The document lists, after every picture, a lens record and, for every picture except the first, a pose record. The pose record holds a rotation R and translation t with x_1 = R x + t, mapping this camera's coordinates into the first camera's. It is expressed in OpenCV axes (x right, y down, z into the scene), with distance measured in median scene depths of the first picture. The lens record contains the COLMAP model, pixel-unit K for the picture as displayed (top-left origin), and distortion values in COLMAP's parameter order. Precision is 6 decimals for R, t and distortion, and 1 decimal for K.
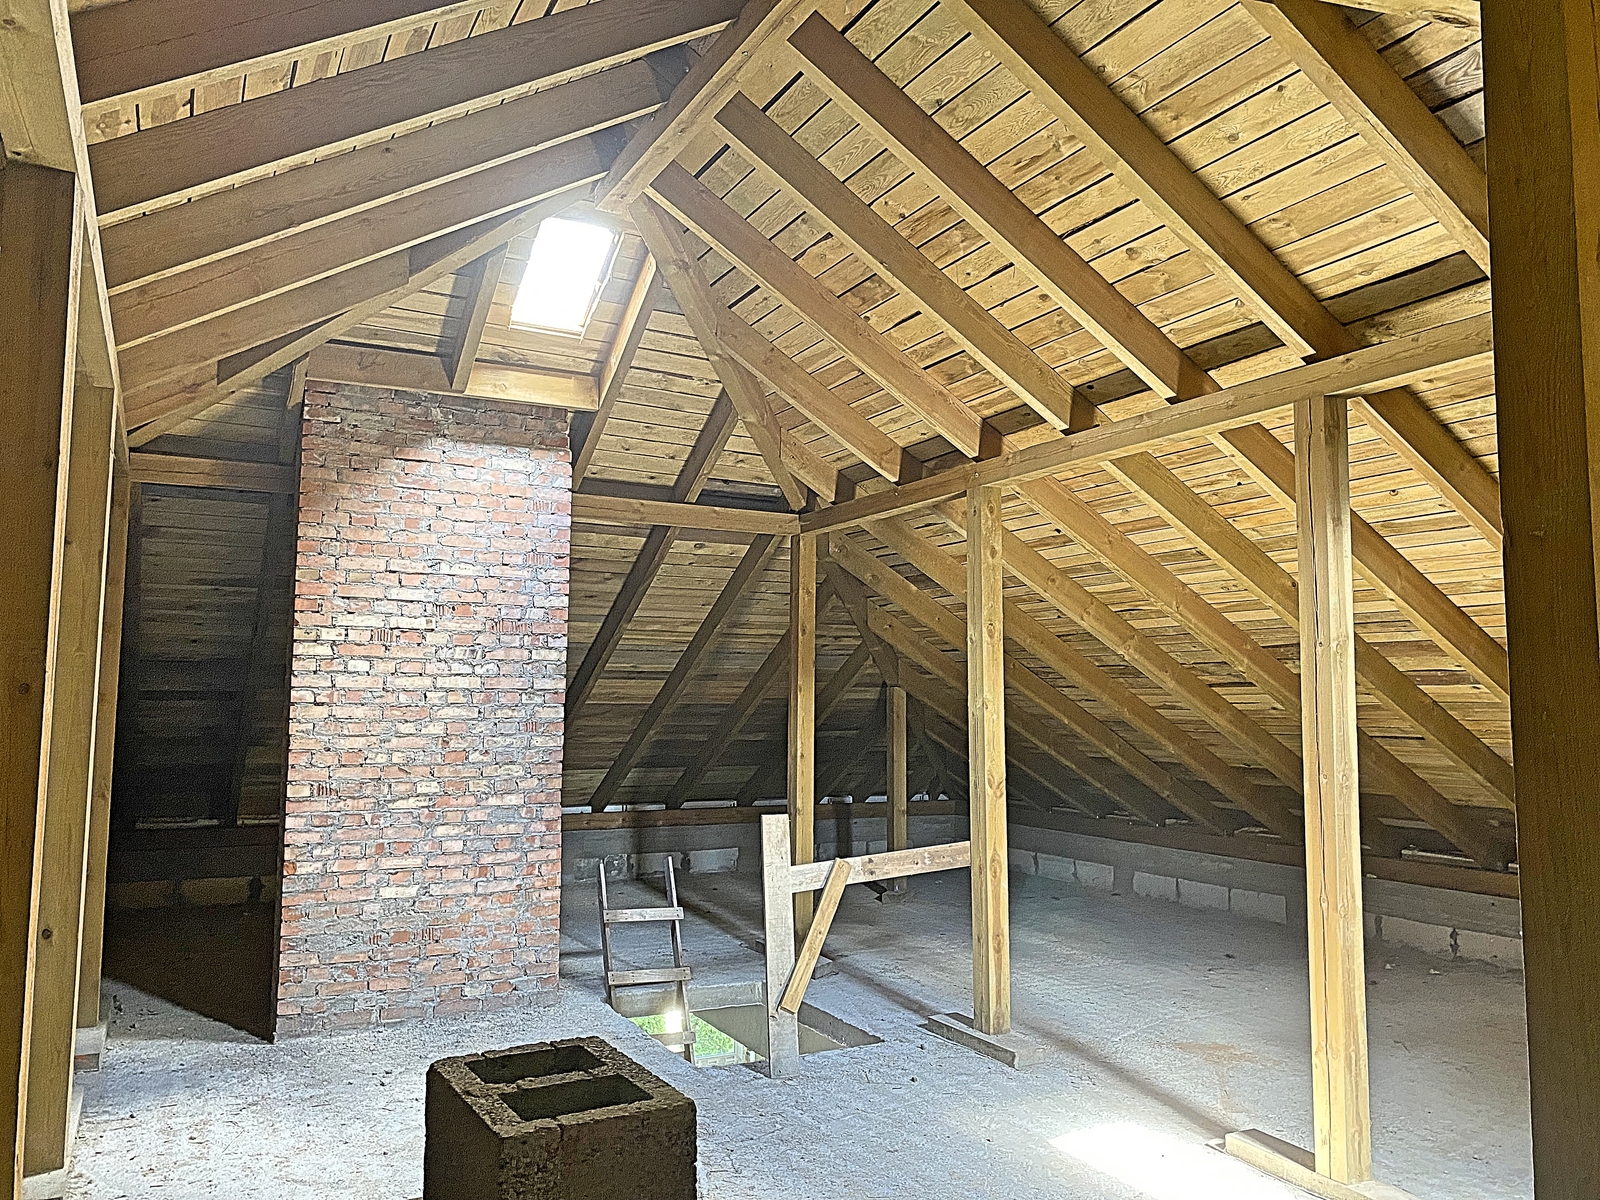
lens RADIAL K [[1210.3, 0, 810.8], [0, 1210.3, 597.0], [0, 0, 1]] dist [0.187004, -0.499069]
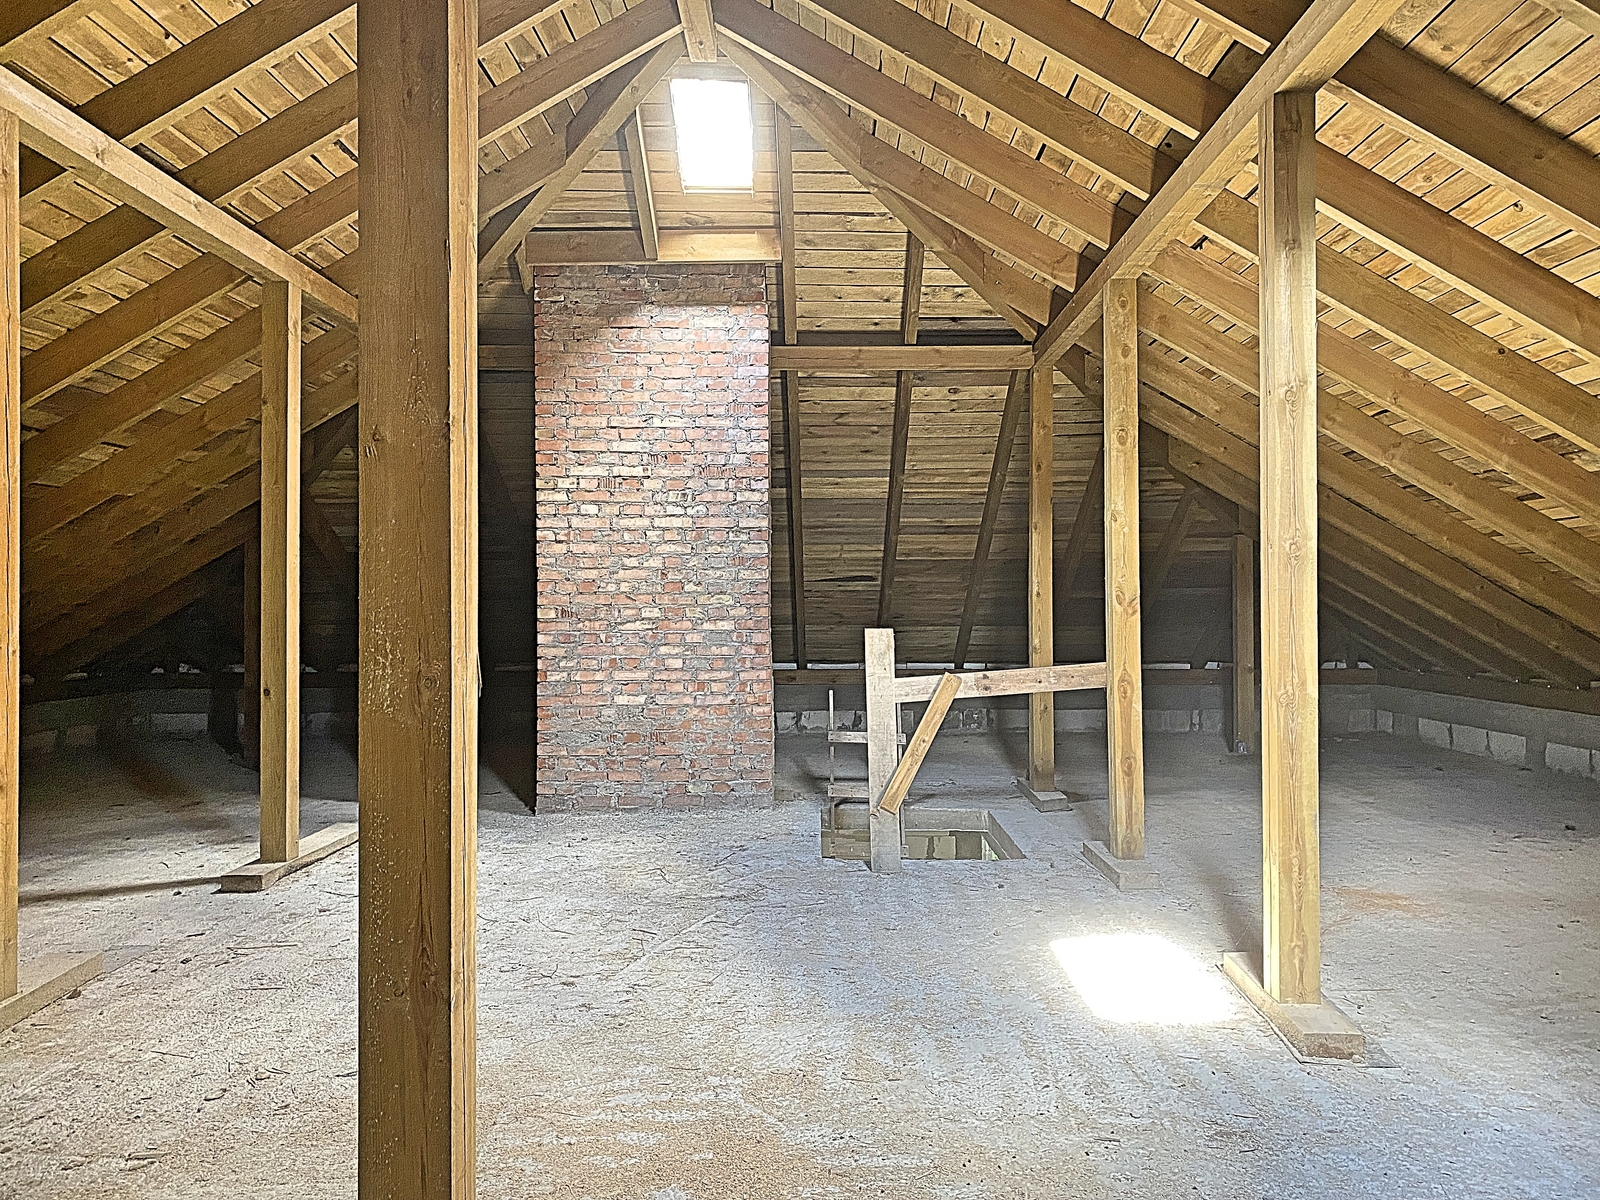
lens RADIAL K [[1210.3, 0, 810.8], [0, 1210.3, 597.0], [0, 0, 1]] dist [0.187004, -0.499069]
pose [[0.886540, -0.015441, -0.462395, 0.349986], [0.052401, 0.996363, 0.067195, 0.070482], [0.459676, -0.083801, 0.884124, 0.056561]]
